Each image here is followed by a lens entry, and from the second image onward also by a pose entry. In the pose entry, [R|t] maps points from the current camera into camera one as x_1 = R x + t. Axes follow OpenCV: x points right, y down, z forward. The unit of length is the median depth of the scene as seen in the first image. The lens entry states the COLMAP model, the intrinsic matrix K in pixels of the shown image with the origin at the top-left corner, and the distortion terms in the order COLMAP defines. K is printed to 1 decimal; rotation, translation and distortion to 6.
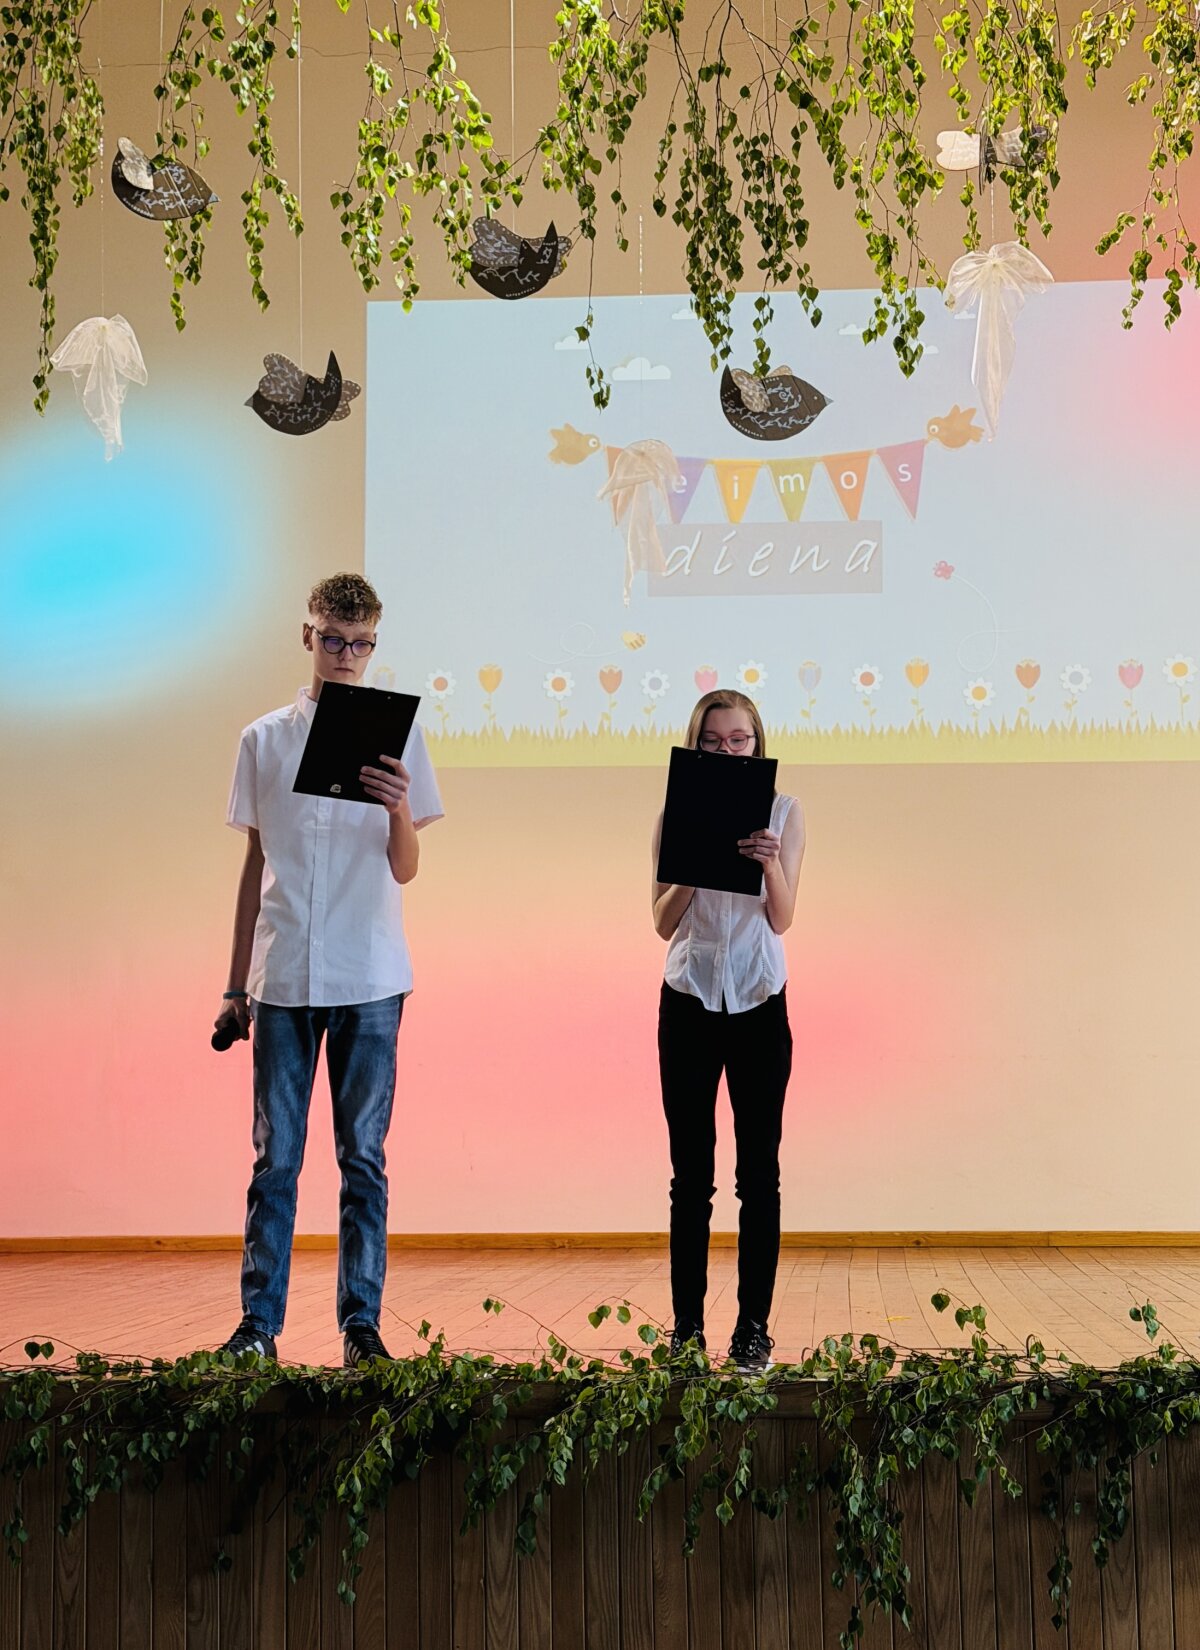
lens RADIAL K [[2607.4, 0, 574.5], [0, 2607.4, 838.8], [0, 0, 1]] dist [0.164075, 0.000000]
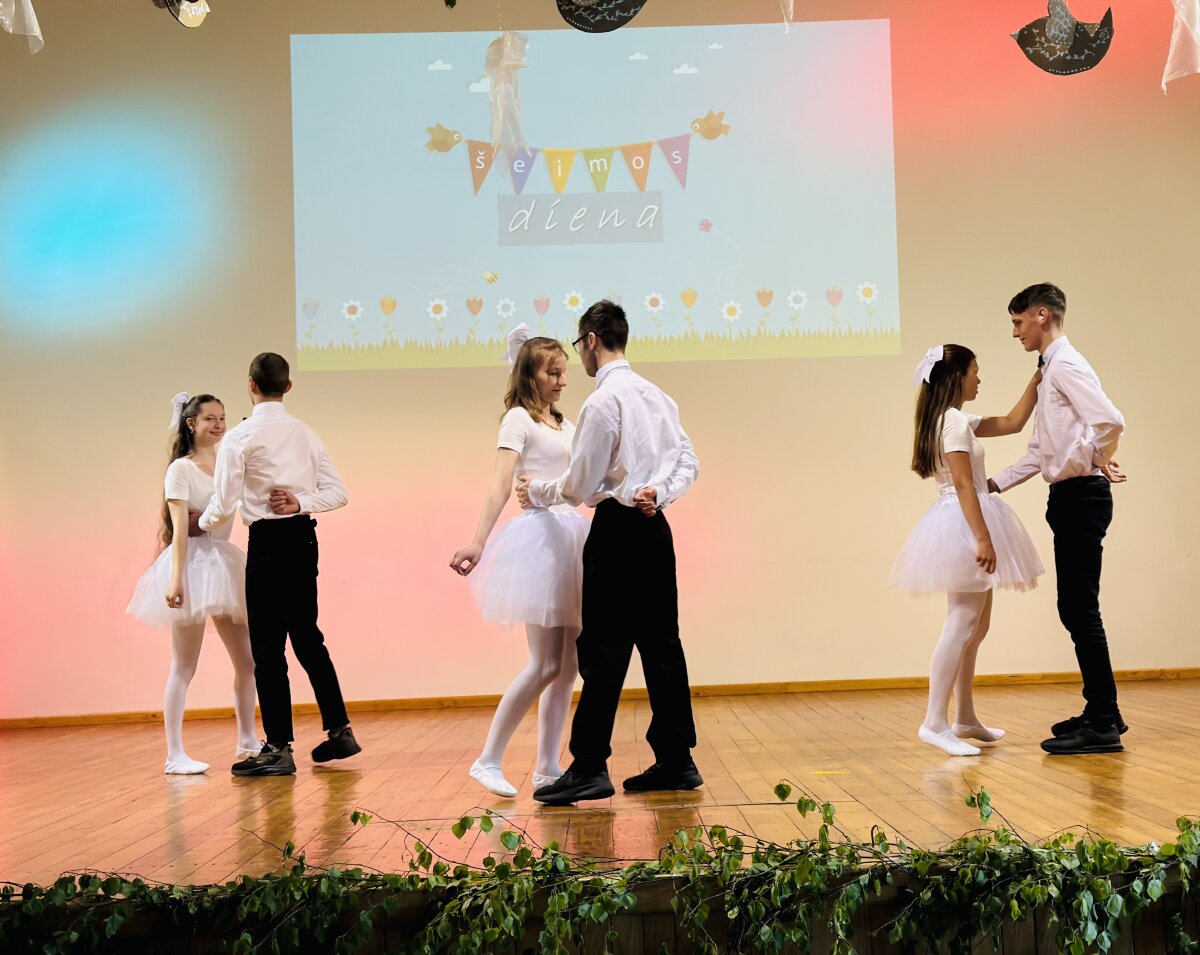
lens RADIAL K [[1683.2, 0, 616.4], [0, 1683.2, 471.1], [0, 0, 1]] dist [0.115001, 0.000000]
pose [[0.995280, -0.023961, 0.094044, 0.007813], [0.021607, 0.999429, 0.025971, 0.020455], [-0.094613, -0.023817, 0.995229, 0.256634]]
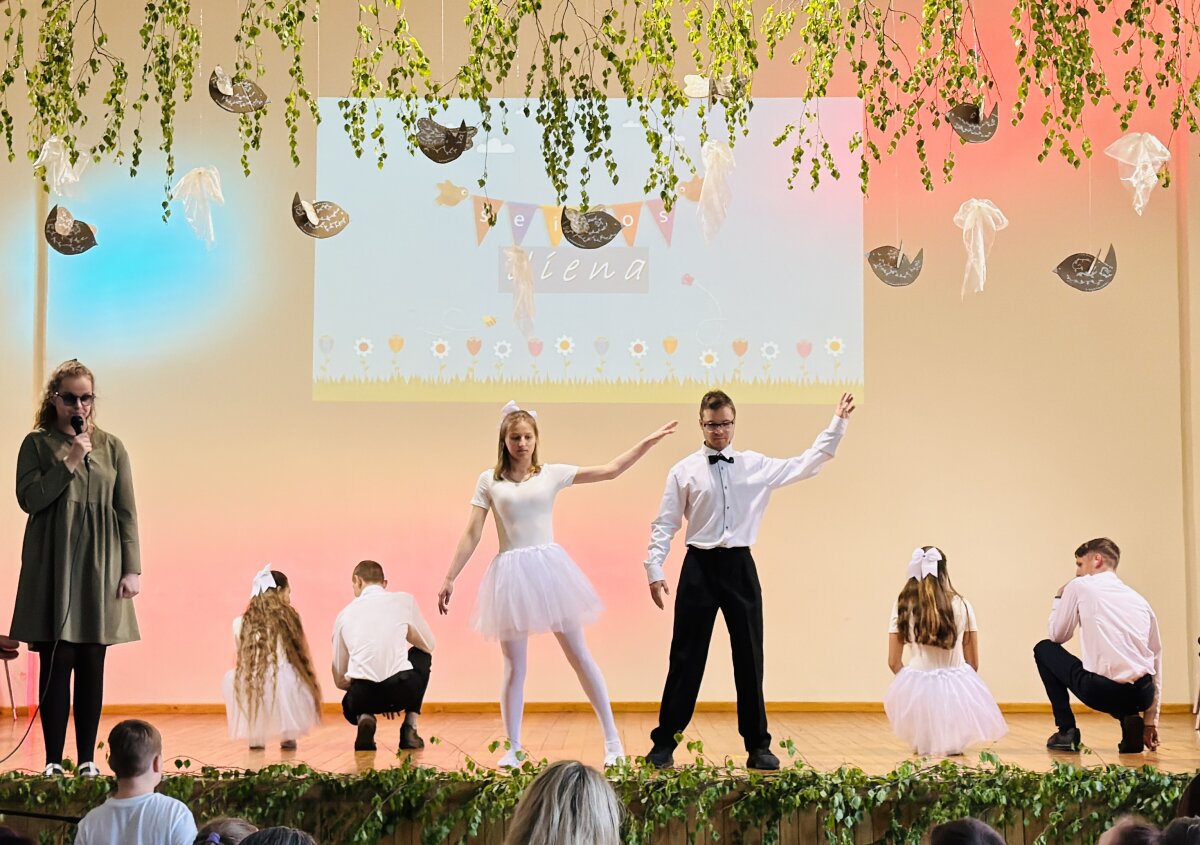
lens RADIAL K [[1784.5, 0, 533.3], [0, 1784.5, 448.9], [0, 0, 1]] dist [0.141666, 0.000000]
pose [[0.998421, 0.011557, 0.054972, -0.026495], [-0.012004, 0.999897, 0.007805, -0.027171], [-0.054876, -0.008453, 0.998457, -0.191056]]
